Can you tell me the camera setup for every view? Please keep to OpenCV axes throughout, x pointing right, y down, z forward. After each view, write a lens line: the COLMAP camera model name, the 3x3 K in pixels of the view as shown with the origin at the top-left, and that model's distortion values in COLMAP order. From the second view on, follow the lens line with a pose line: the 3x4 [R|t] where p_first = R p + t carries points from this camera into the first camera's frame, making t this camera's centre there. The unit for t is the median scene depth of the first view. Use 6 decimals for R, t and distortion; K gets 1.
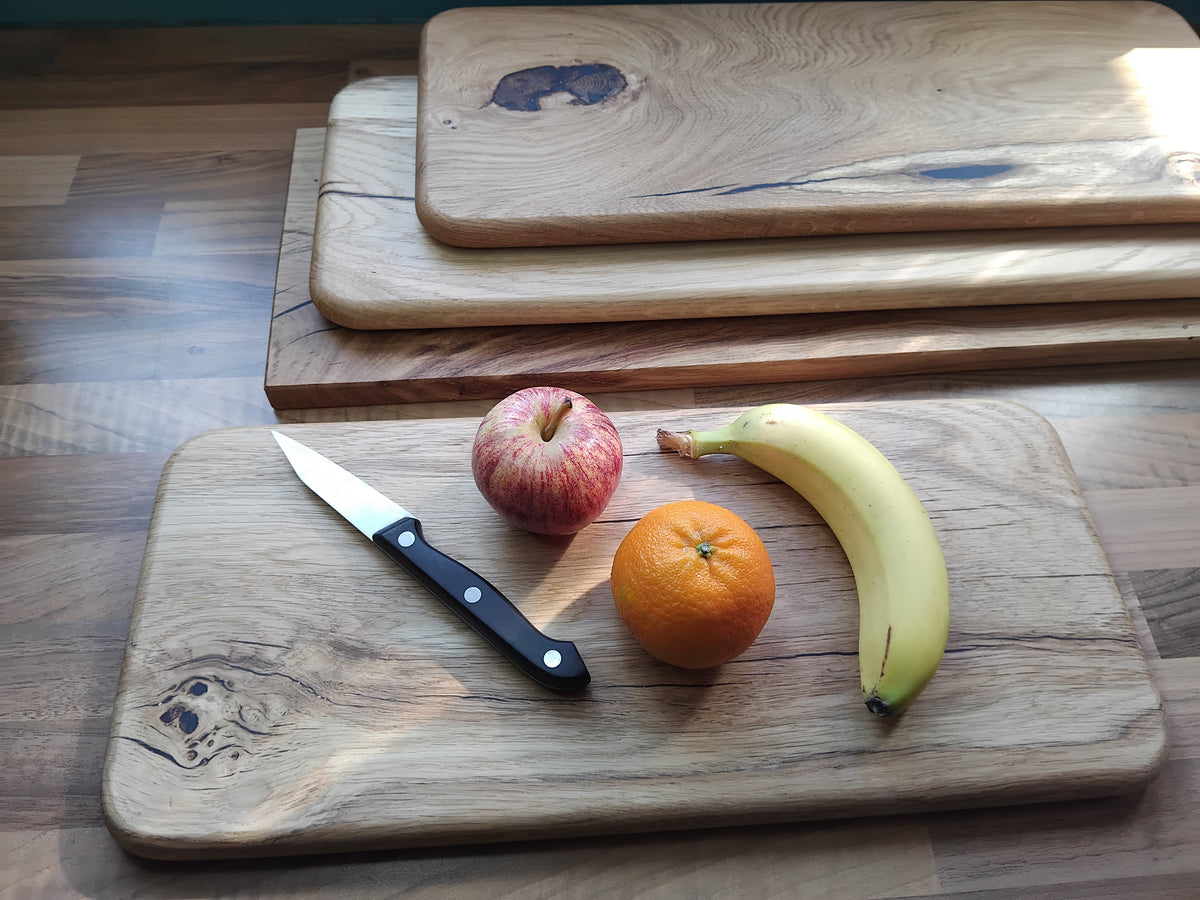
lens RADIAL K [[934.9, 0, 619.3], [0, 934.9, 431.8], [0, 0, 1]] dist [-0.008215, -0.045536]
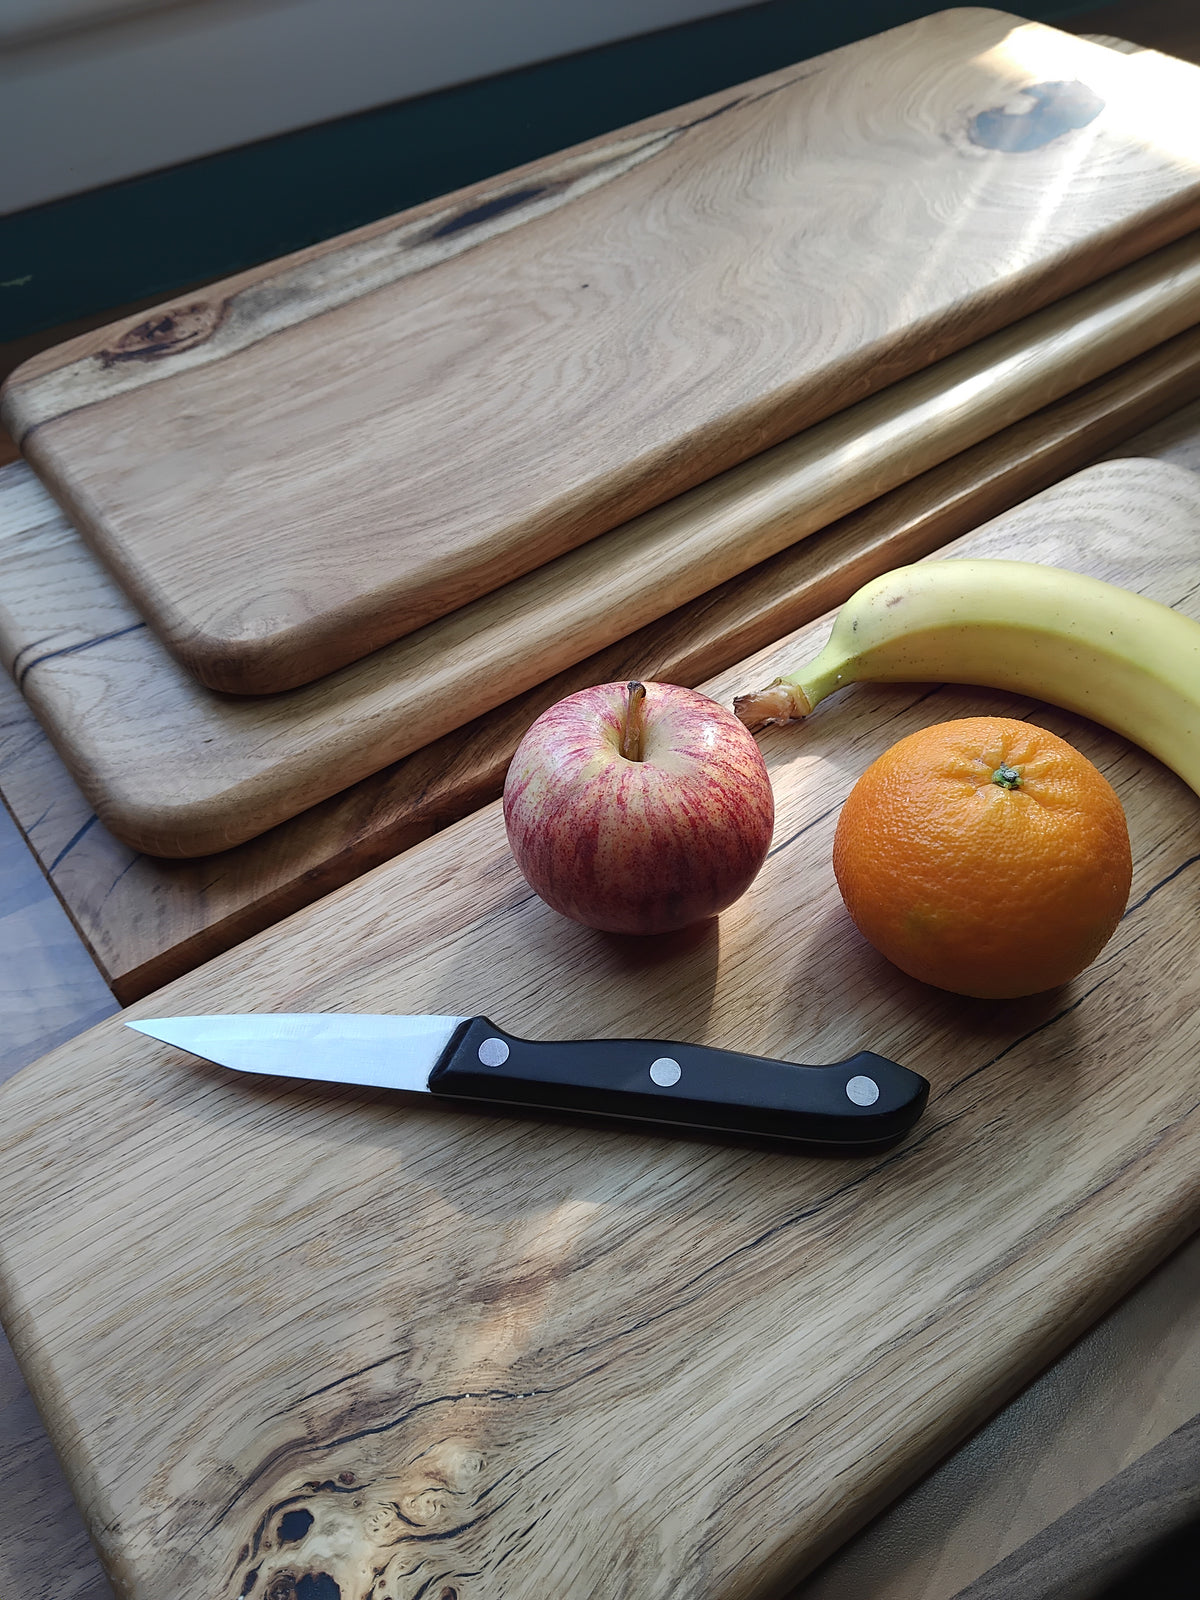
lens RADIAL K [[1246.5, 0, 620.9], [0, 1246.5, 796.2], [0, 0, 1]] dist [-0.008215, -0.045536]
pose [[0.854232, -0.454468, 0.252481, -0.293585], [0.471665, 0.881735, -0.008679, 0.029053], [-0.218677, 0.126500, 0.967563, 0.294426]]
